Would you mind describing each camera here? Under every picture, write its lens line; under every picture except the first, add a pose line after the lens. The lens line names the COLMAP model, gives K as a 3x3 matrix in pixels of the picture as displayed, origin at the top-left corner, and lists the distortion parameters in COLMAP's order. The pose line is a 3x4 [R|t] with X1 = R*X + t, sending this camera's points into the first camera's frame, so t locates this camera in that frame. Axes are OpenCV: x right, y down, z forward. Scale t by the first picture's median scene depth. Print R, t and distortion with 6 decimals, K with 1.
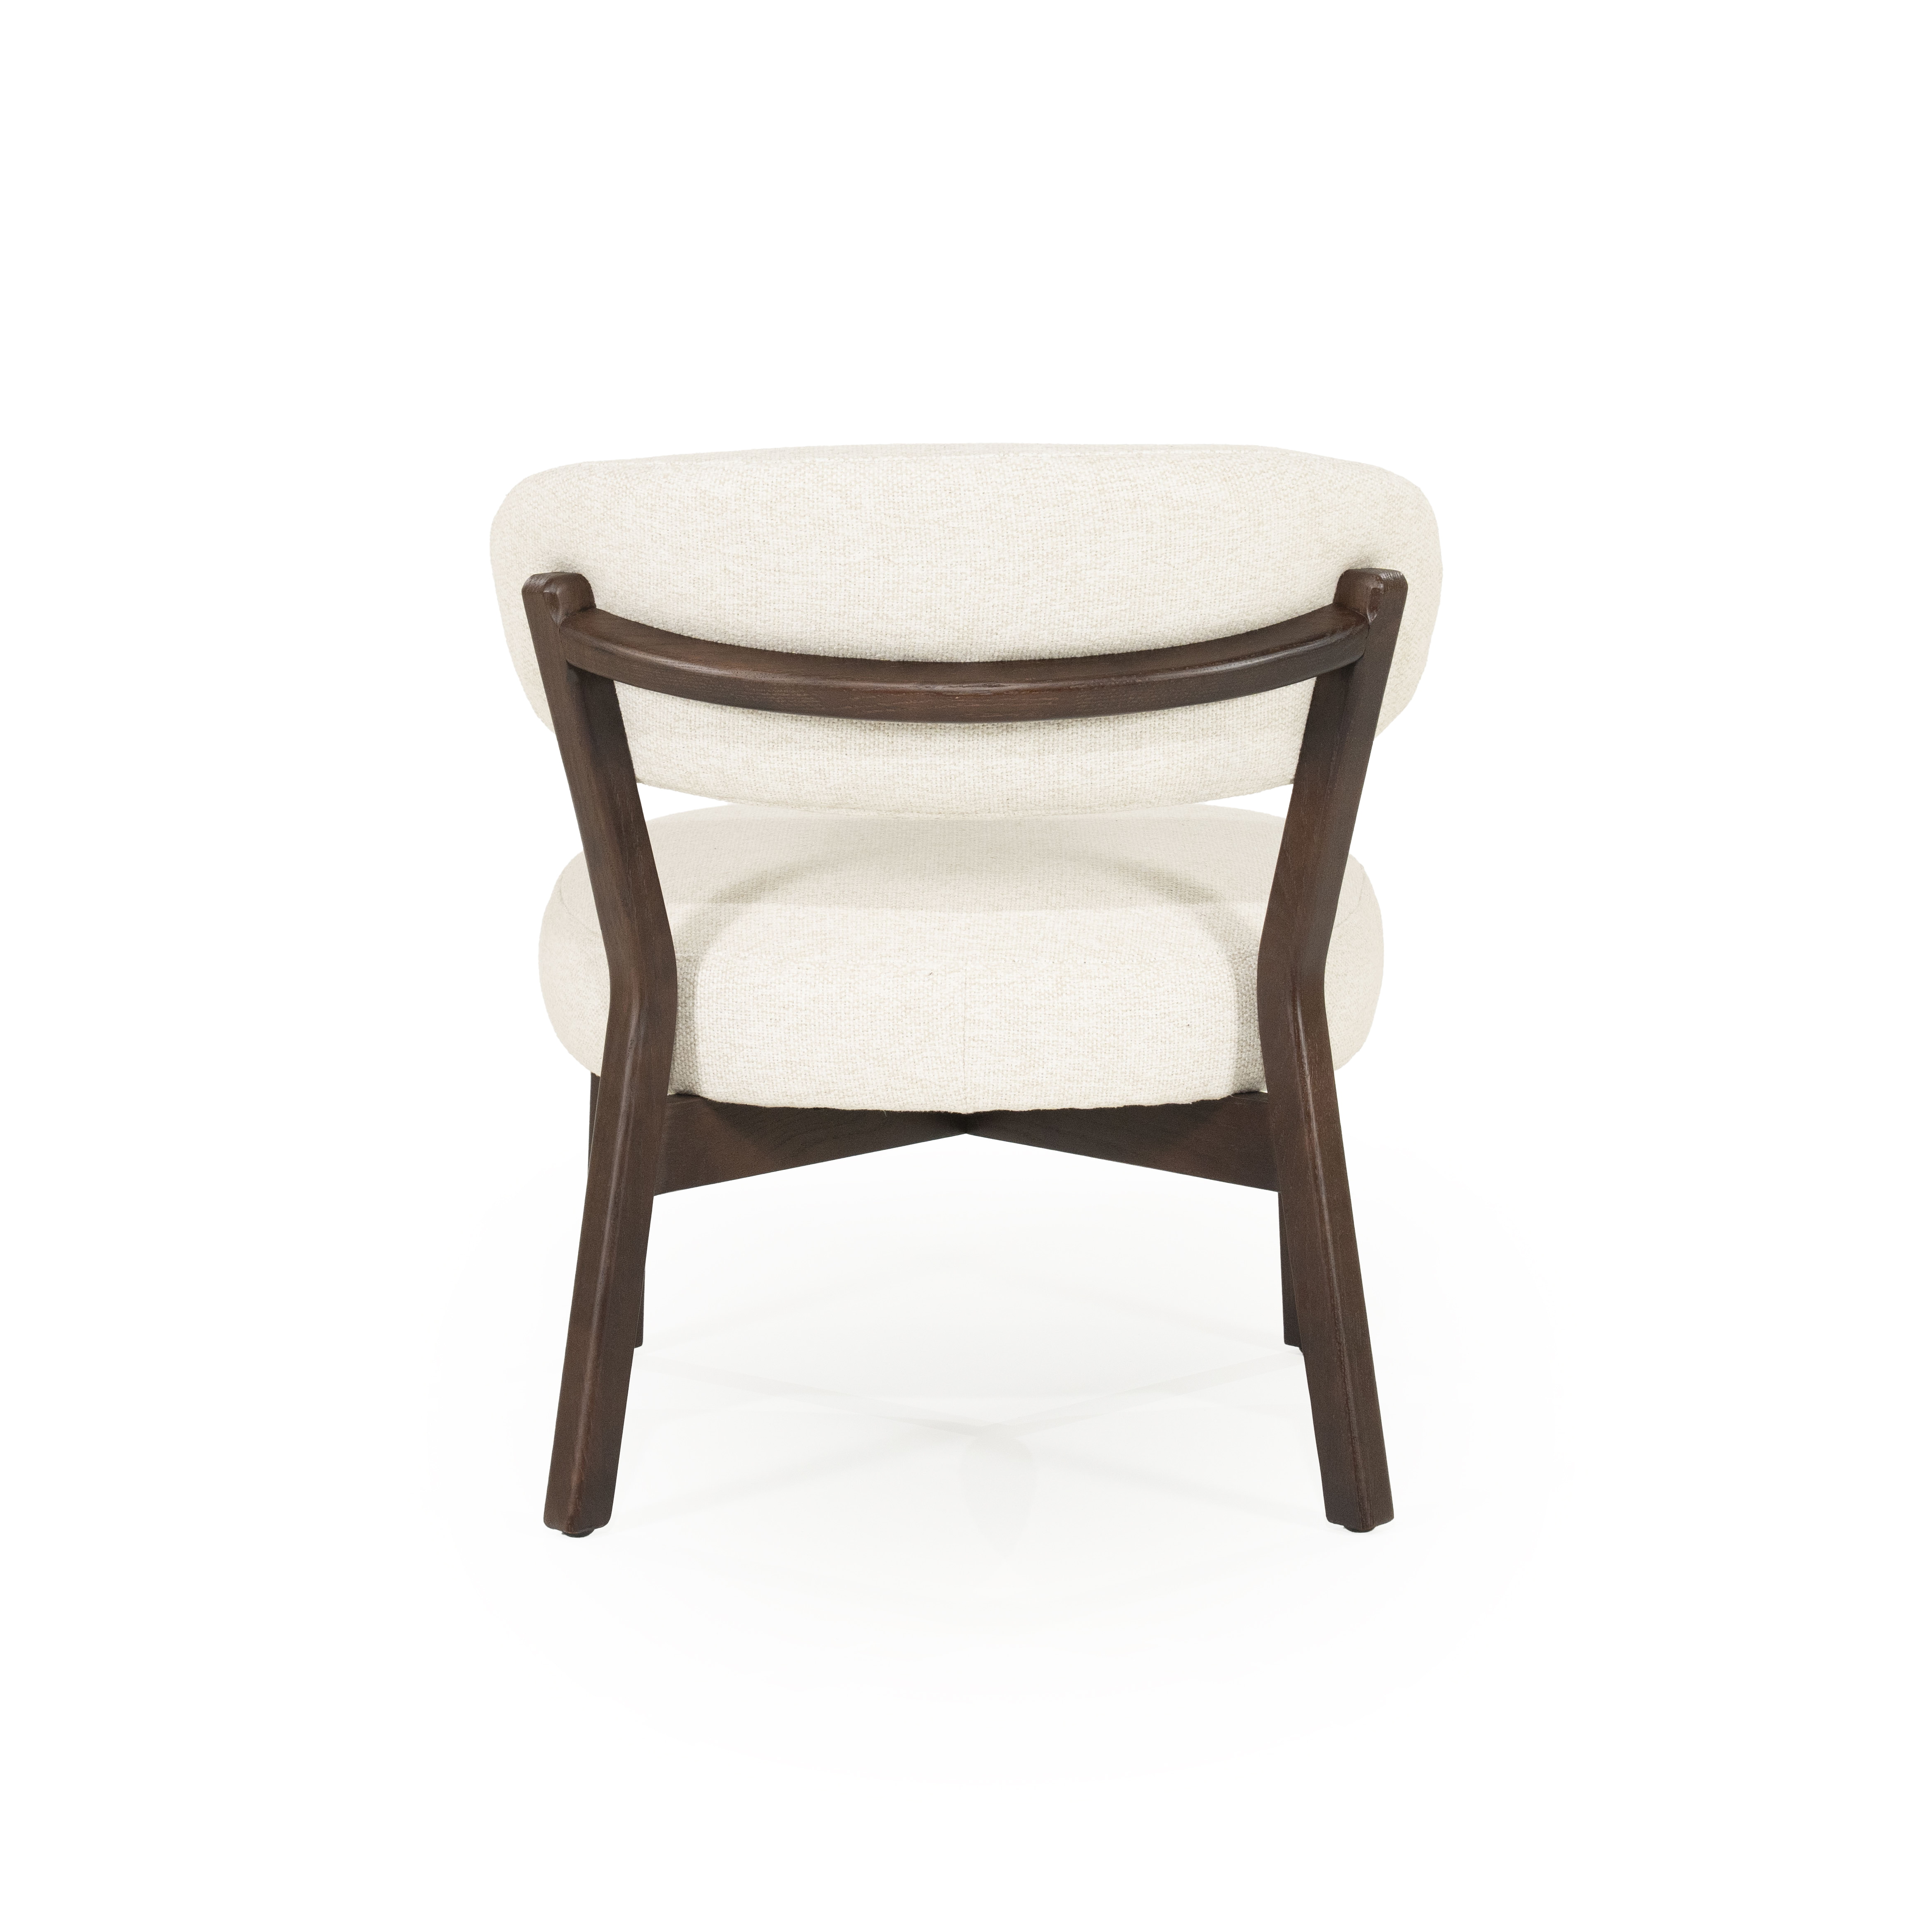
lens RADIAL K [[5425.3, 0, 987.1], [0, 5425.3, 1085.3], [0, 0, 1]] dist [0.276449, -0.119053]
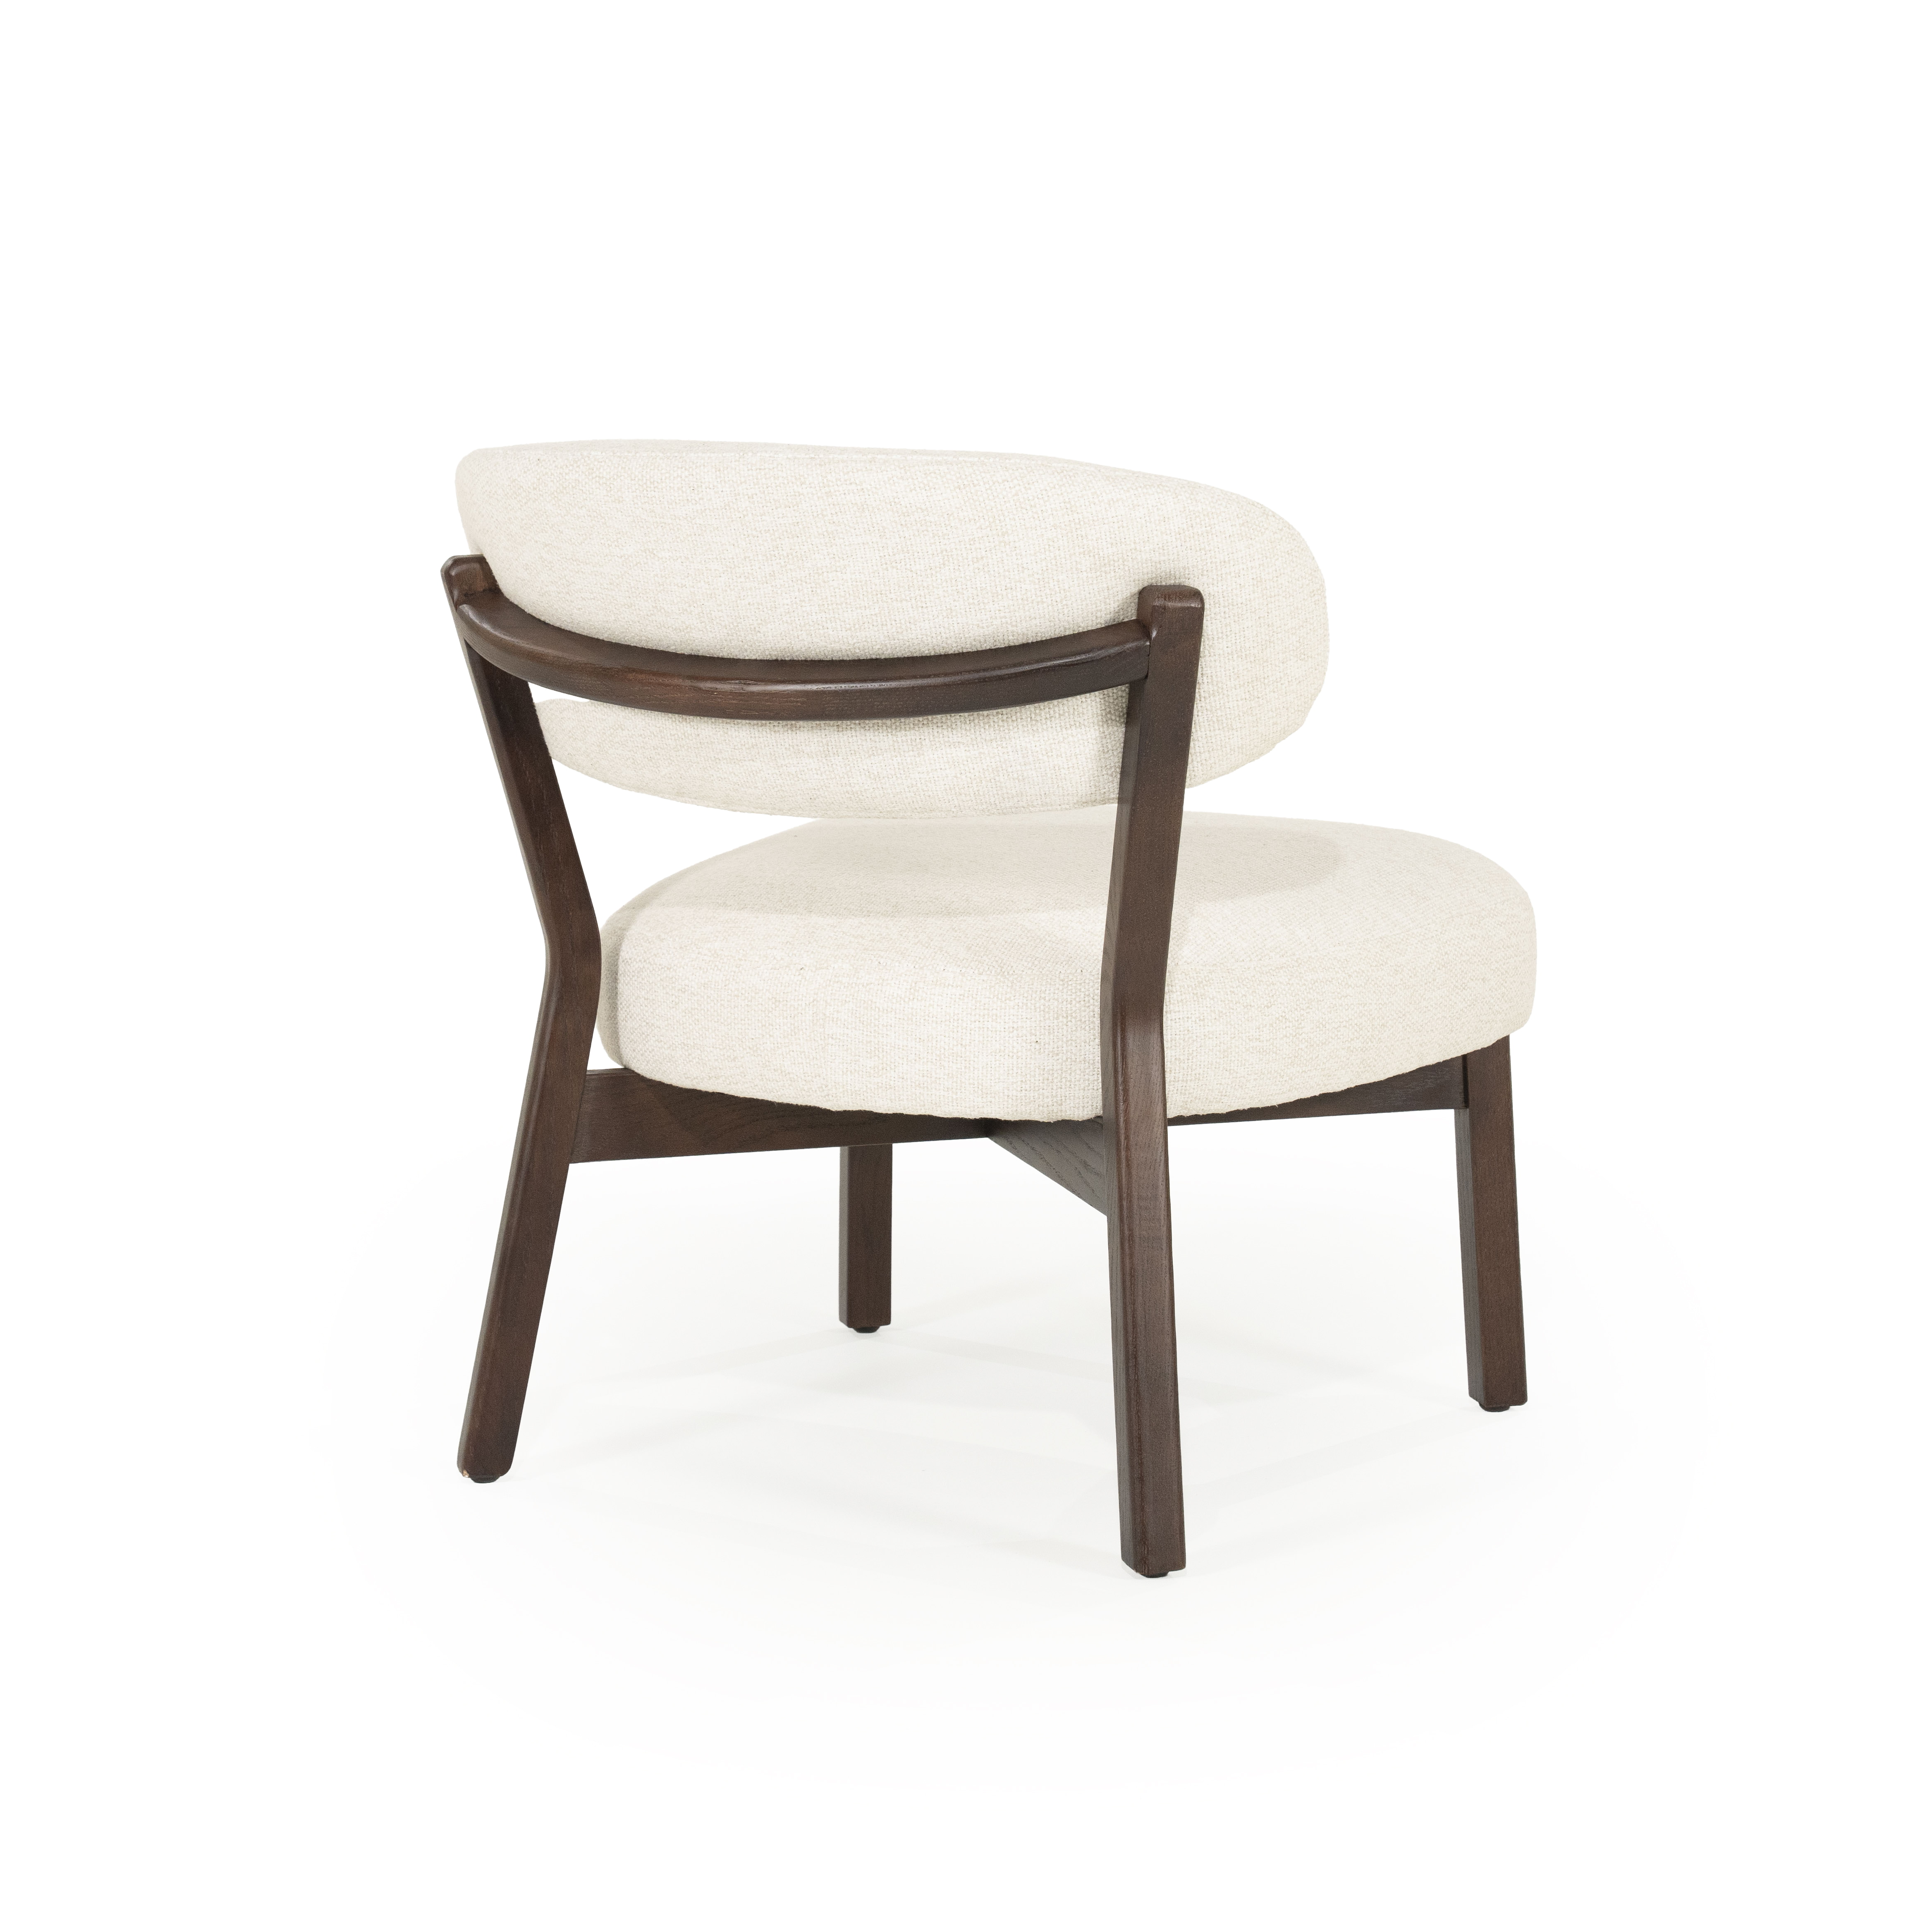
lens RADIAL K [[5425.3, 0, 987.1], [0, 5425.3, 1085.3], [0, 0, 1]] dist [0.276449, -0.119053]
pose [[0.868865, 0.087509, -0.487253, 0.527353], [-0.086300, 0.995956, 0.024981, -0.027947], [0.487469, 0.020344, 0.872903, 0.142526]]
